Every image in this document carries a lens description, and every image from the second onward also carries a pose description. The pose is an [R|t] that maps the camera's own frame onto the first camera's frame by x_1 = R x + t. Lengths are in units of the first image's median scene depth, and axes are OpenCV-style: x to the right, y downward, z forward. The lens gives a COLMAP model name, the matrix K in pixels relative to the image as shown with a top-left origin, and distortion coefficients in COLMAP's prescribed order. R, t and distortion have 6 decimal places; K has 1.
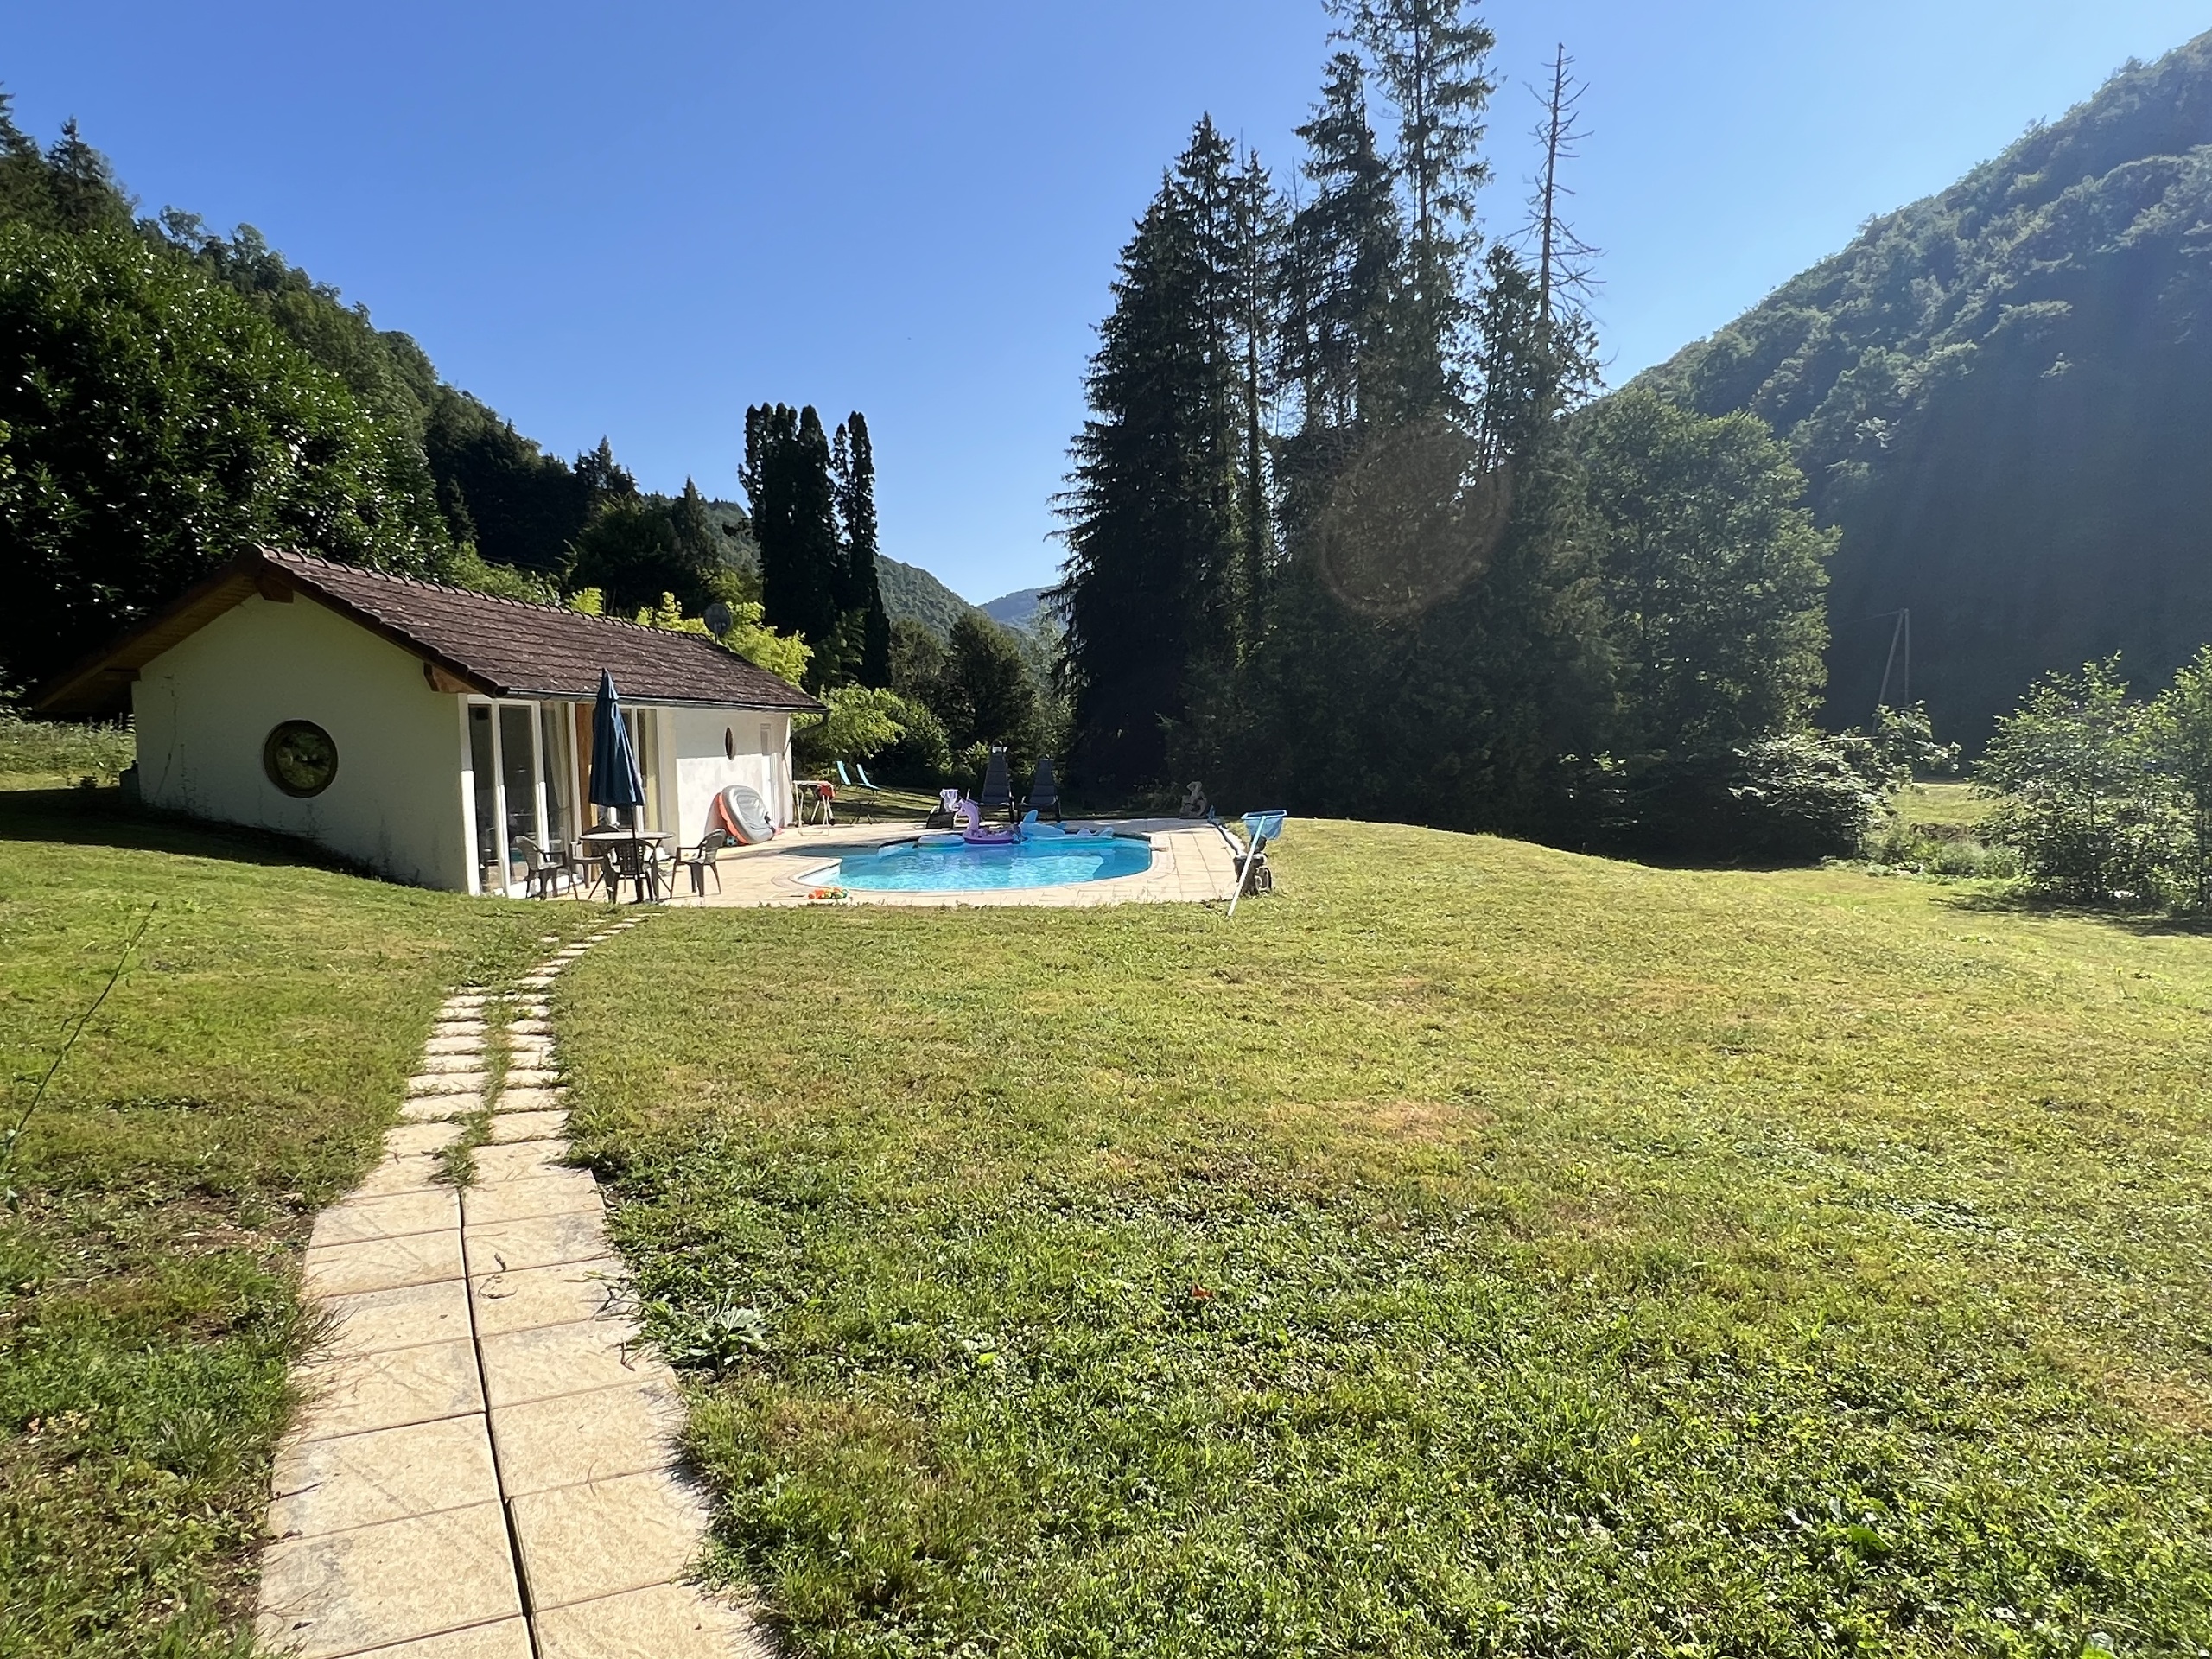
lens RADIAL K [[1375.1, 0, 1106.0], [0, 1375.1, 829.5], [0, 0, 1]] dist [-0.004212, 0.000769]
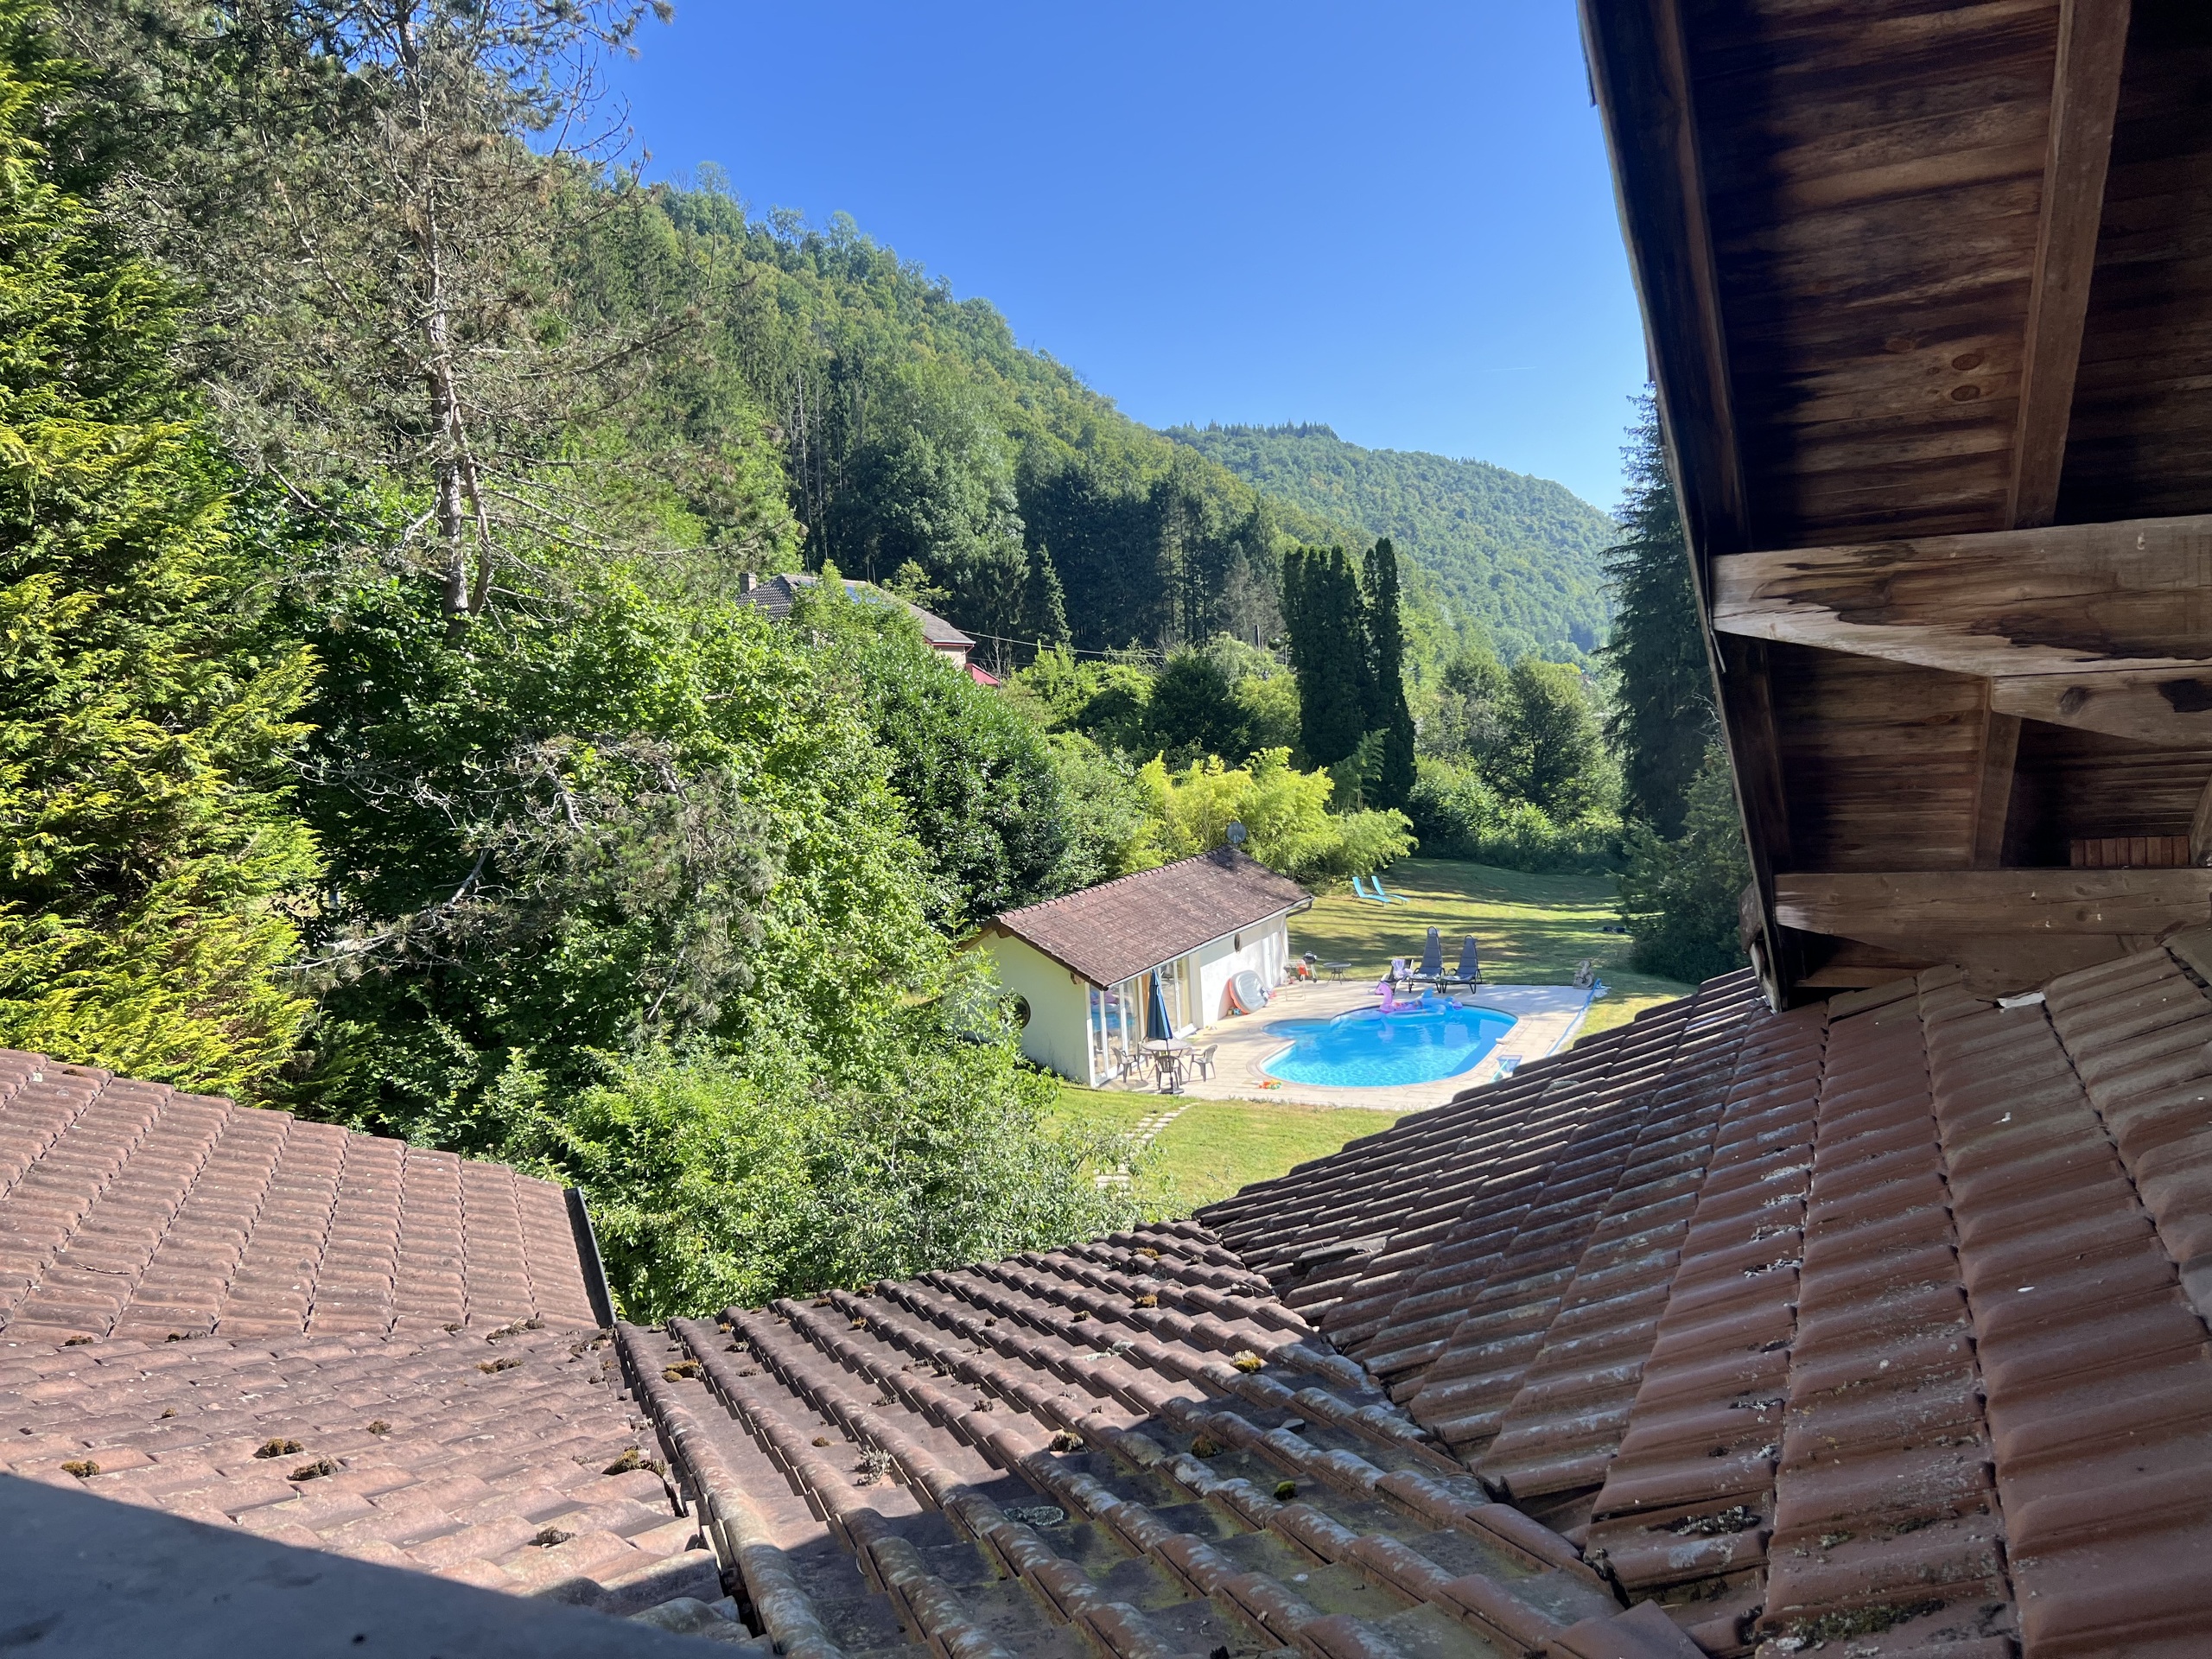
lens RADIAL K [[1659.5, 0, 1106.0], [0, 1659.5, 829.5], [0, 0, 1]] dist [0.098529, -0.000183]
pose [[0.921766, 0.000830, -0.387746, 0.133671], [0.007800, 0.999756, 0.020683, -0.099666], [0.387669, -0.022089, 0.921534, -0.328049]]
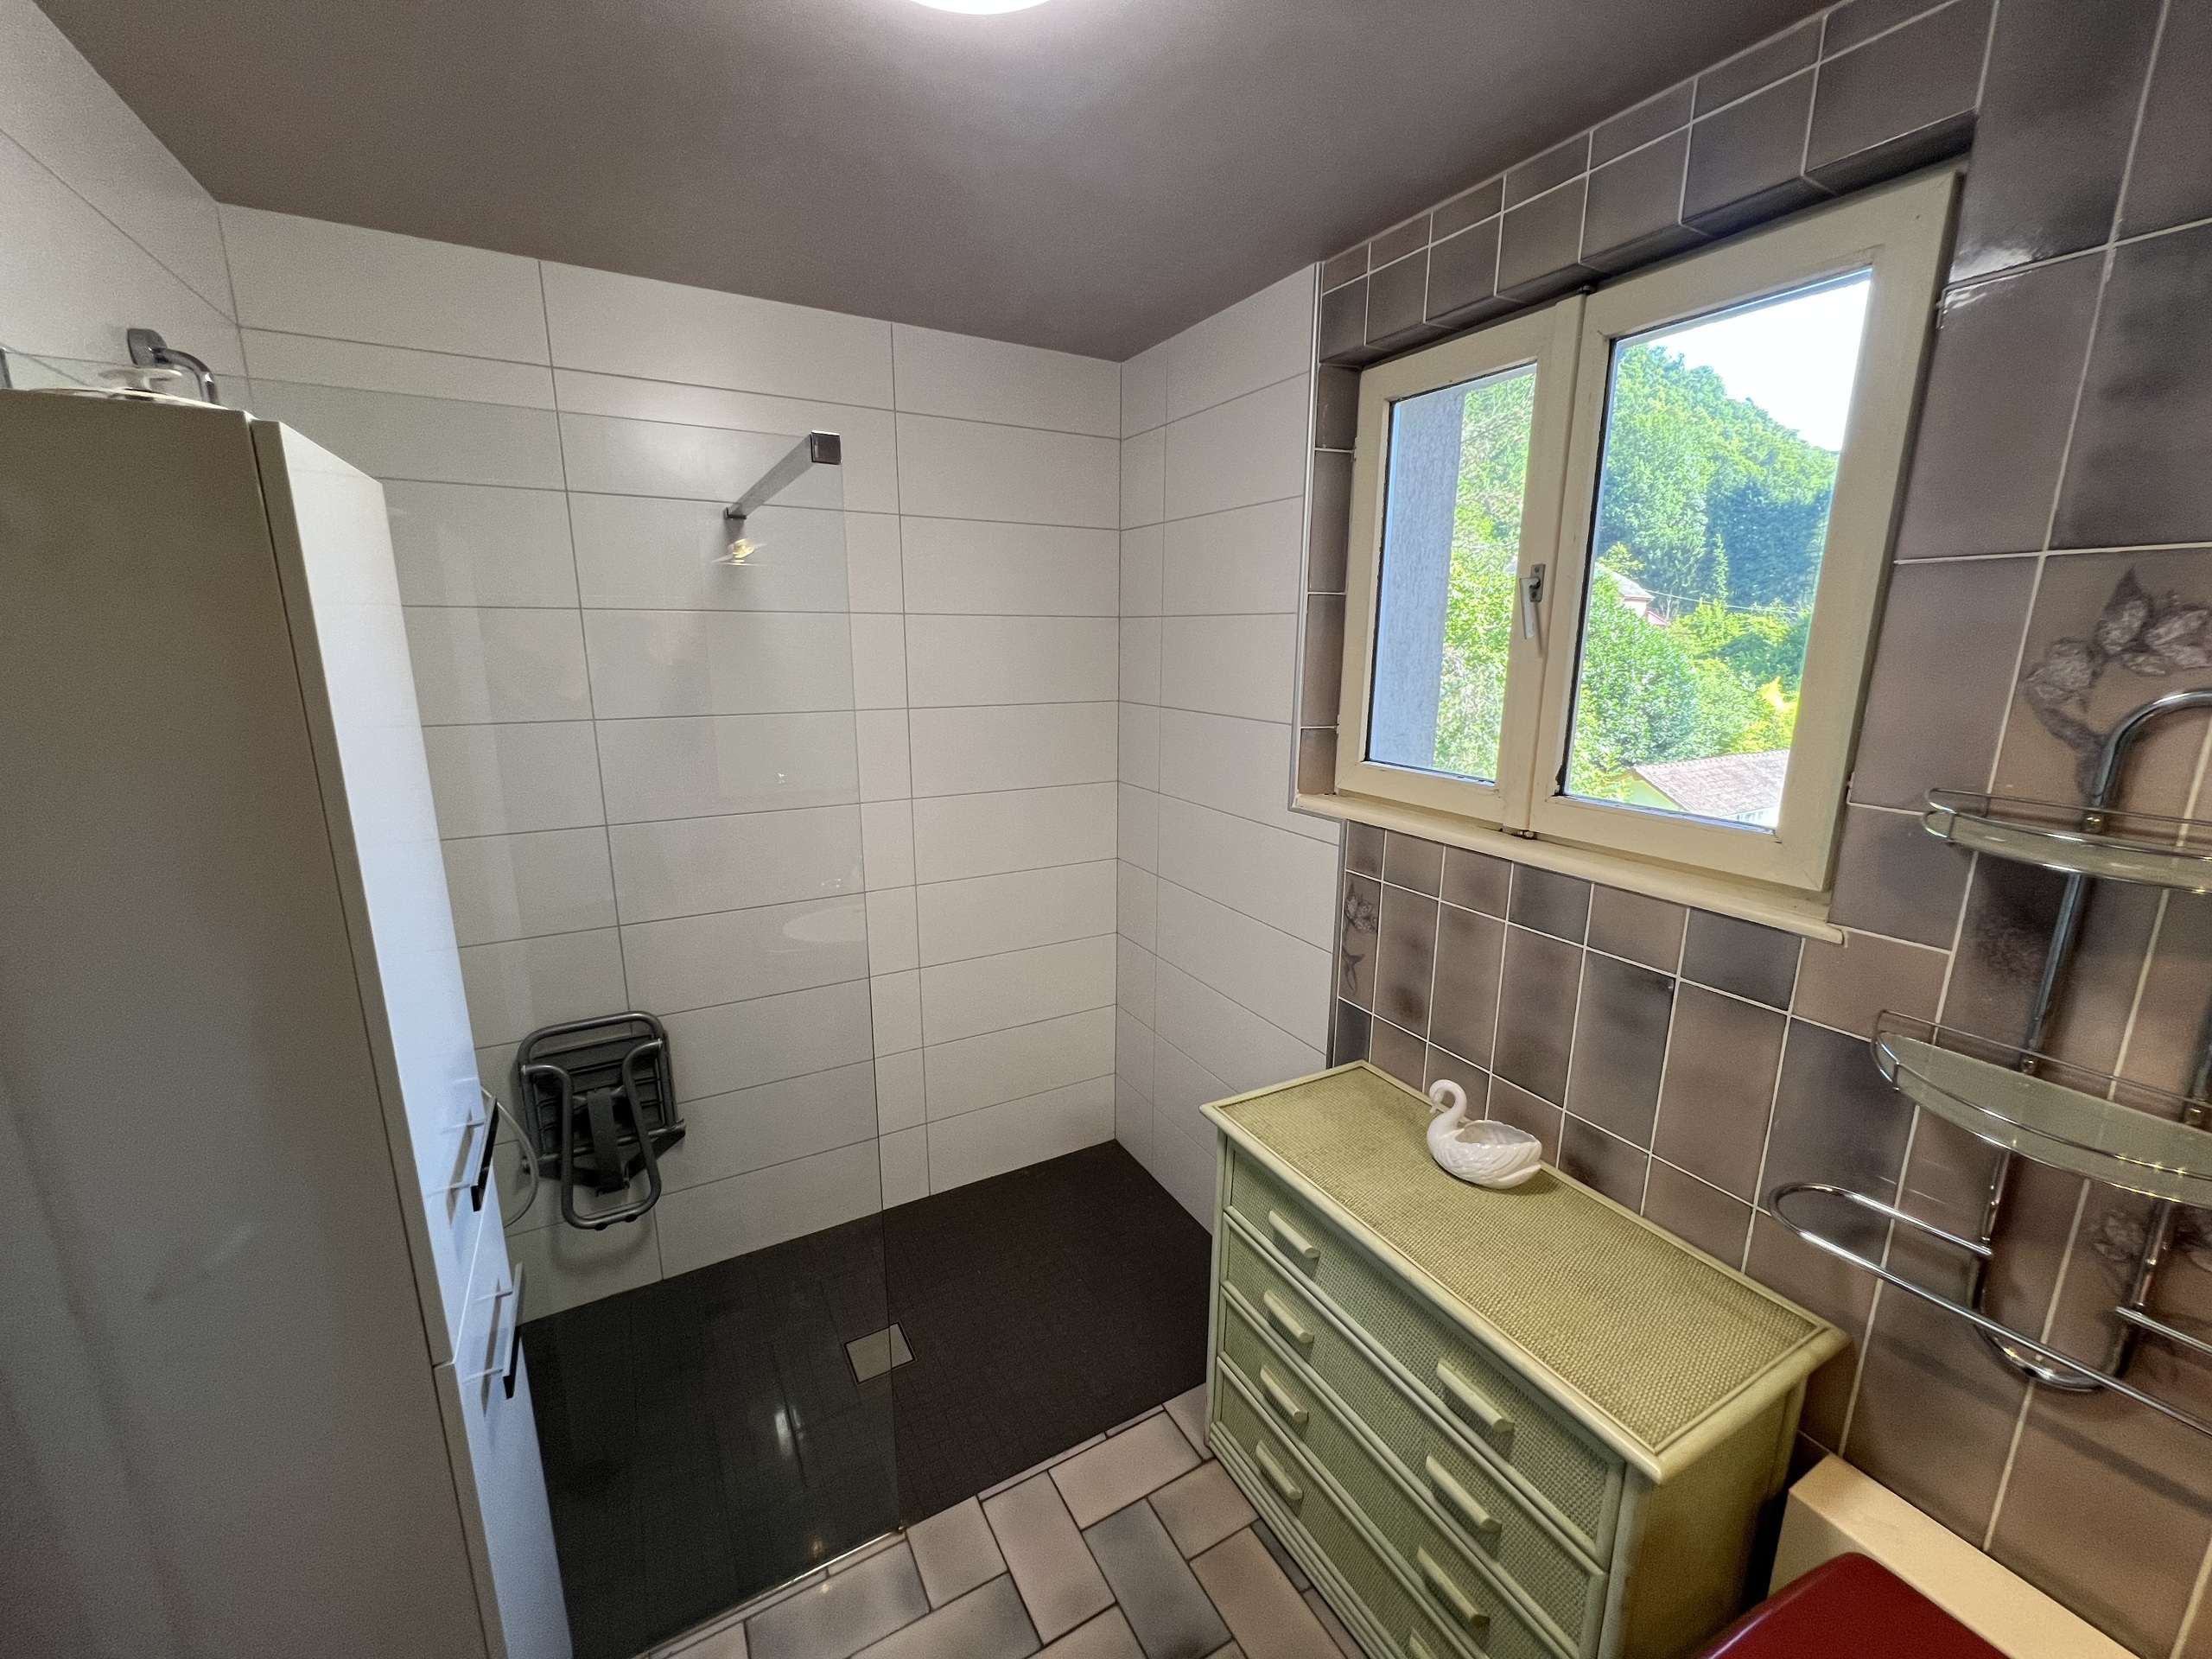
lens RADIAL K [[885.2, 0, 1106.0], [0, 885.2, 829.5], [0, 0, 1]] dist [-0.004779, -0.000179]
pose [[0.528879, 0.213223, -0.821476, 0.147294], [-0.083240, 0.976291, 0.199816, -0.099994], [0.844606, -0.037299, 0.534088, -0.357901]]
